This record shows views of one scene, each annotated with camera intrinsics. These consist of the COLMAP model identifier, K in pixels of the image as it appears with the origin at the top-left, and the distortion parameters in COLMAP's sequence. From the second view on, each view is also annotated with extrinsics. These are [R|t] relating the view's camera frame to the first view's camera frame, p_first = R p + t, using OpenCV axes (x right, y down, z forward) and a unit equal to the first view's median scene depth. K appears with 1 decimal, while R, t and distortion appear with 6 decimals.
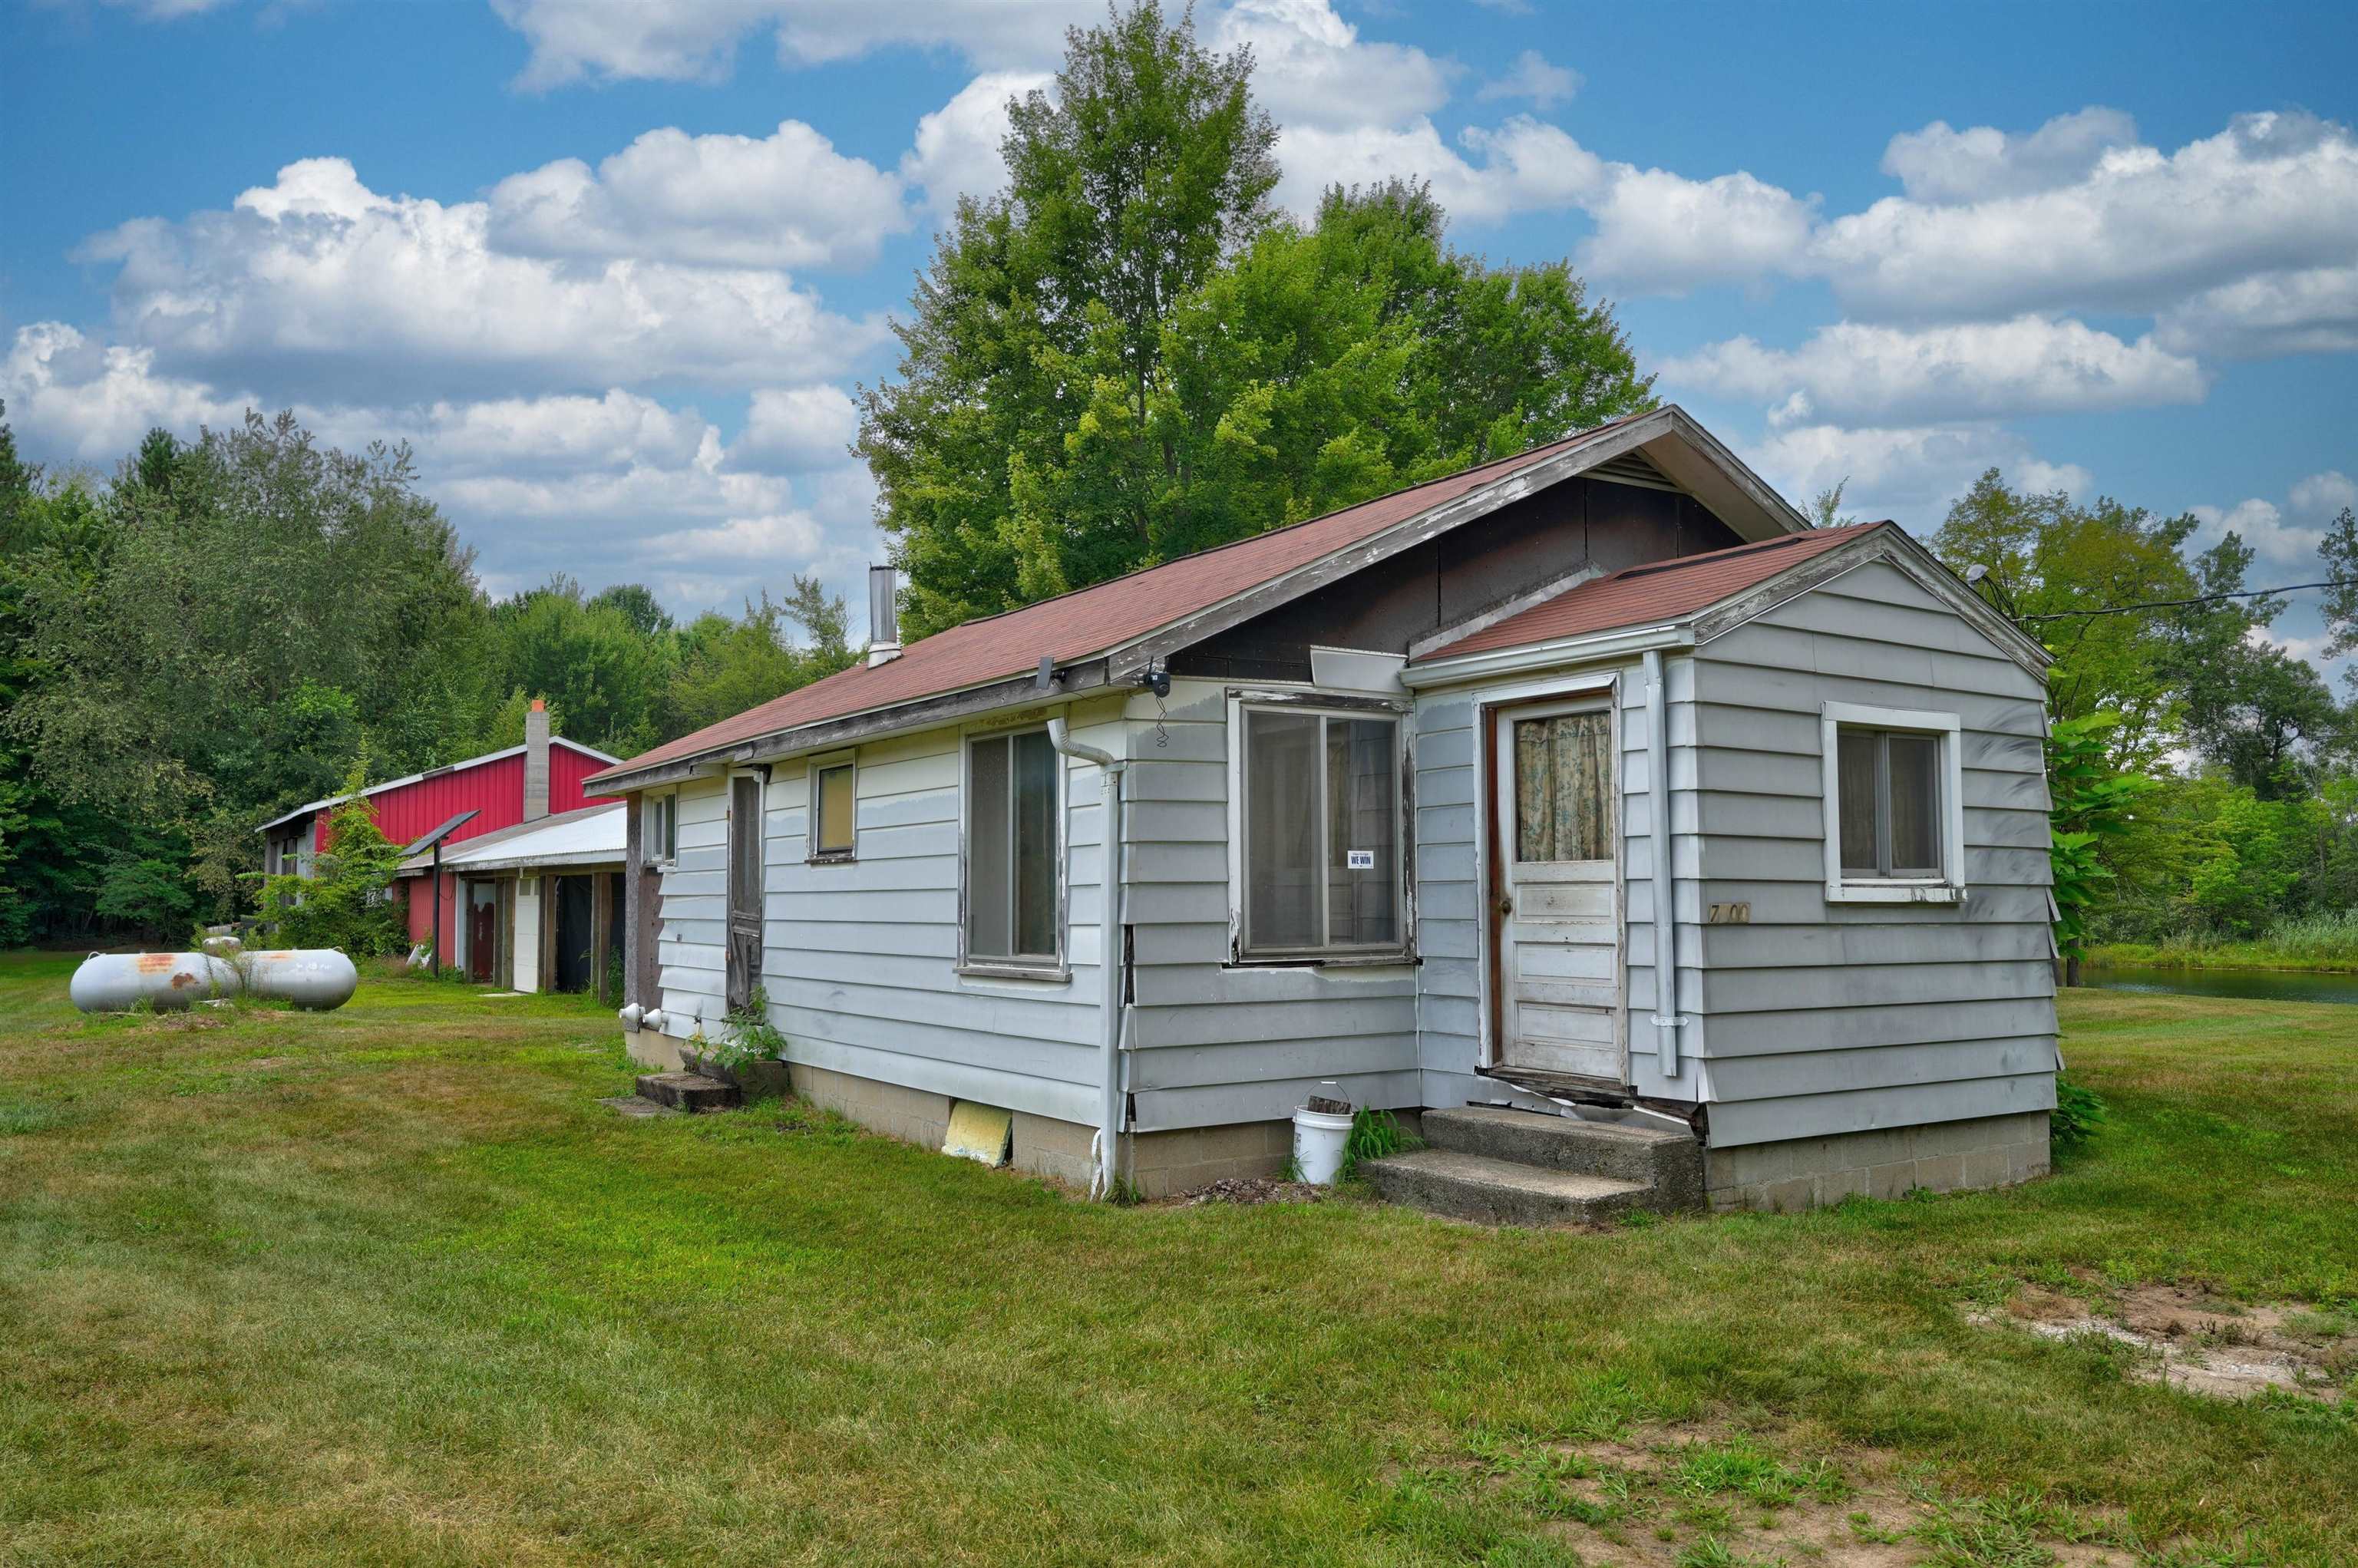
lens RADIAL K [[1714.2, 0, 1188.9], [0, 1714.2, 781.8], [0, 0, 1]] dist [0.030451, -0.016730]
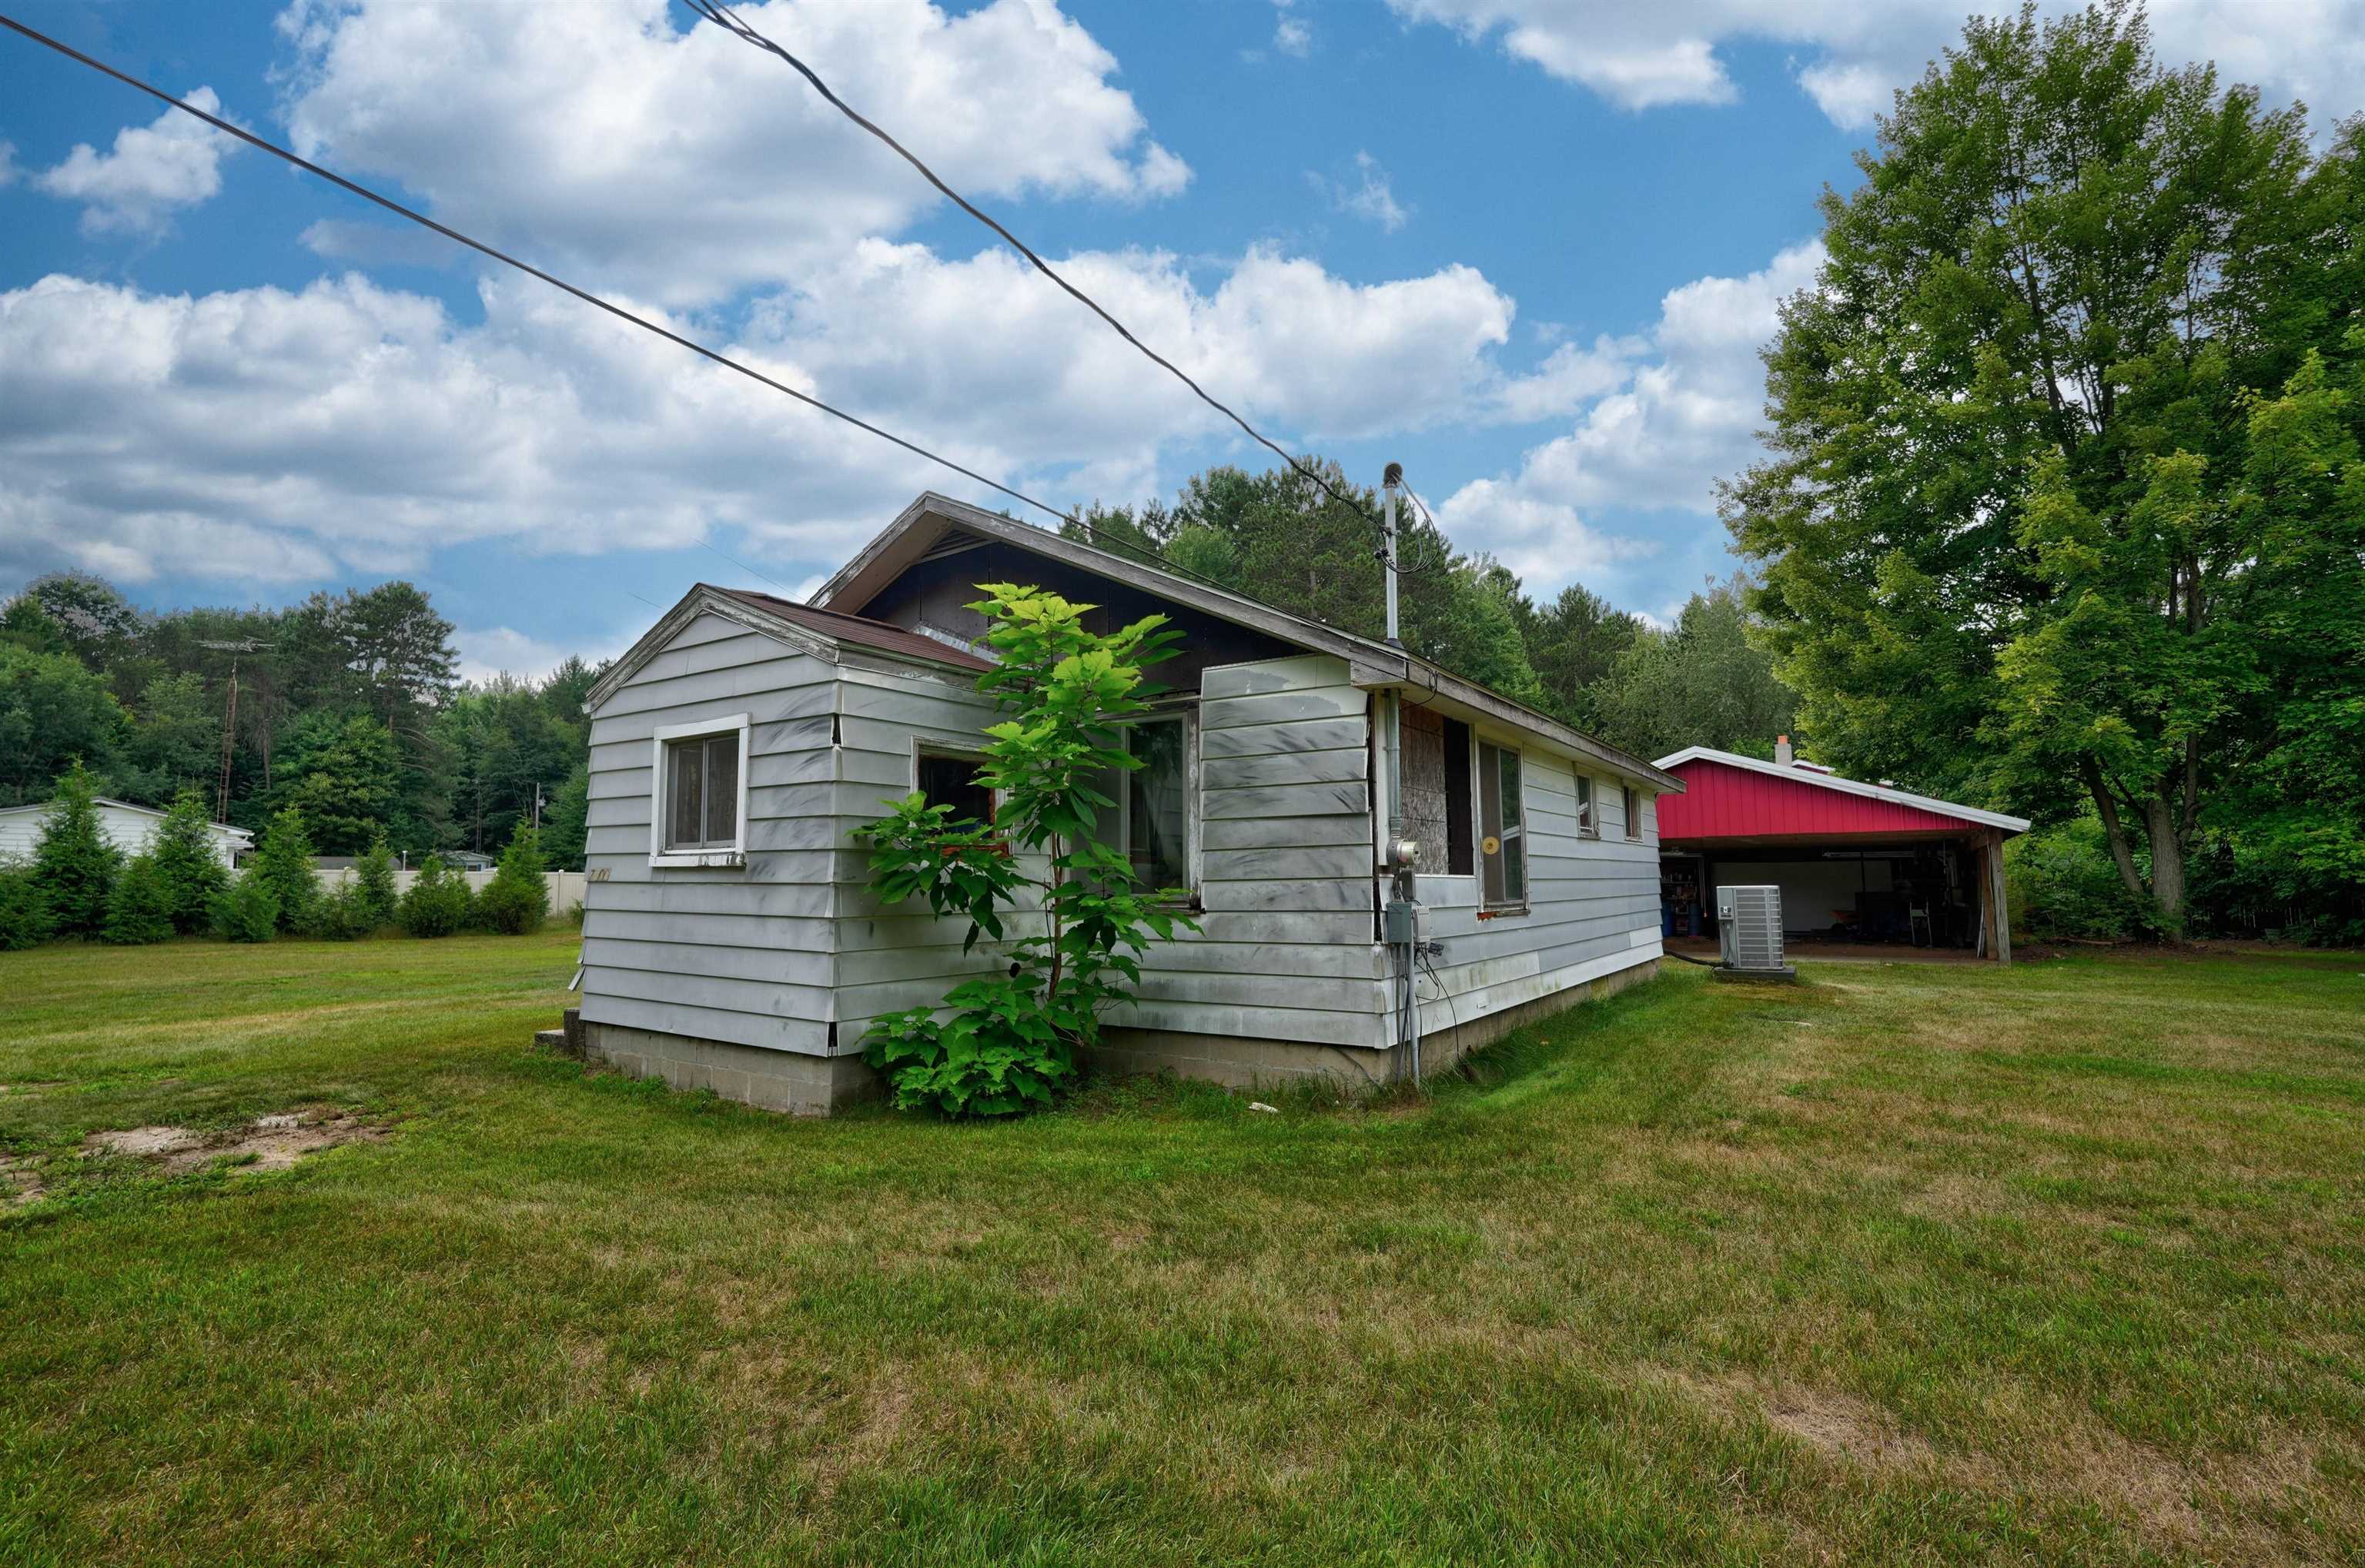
lens RADIAL K [[1061.5, 0, 1180.4], [0, 1061.5, 784.4], [0, 0, 1]] dist [0.003024, 0.003971]
pose [[0.368127, -0.080037, -0.926324, 1.268855], [0.065204, 0.996057, -0.060150, 0.077830], [0.927487, -0.038257, 0.371894, 1.011647]]
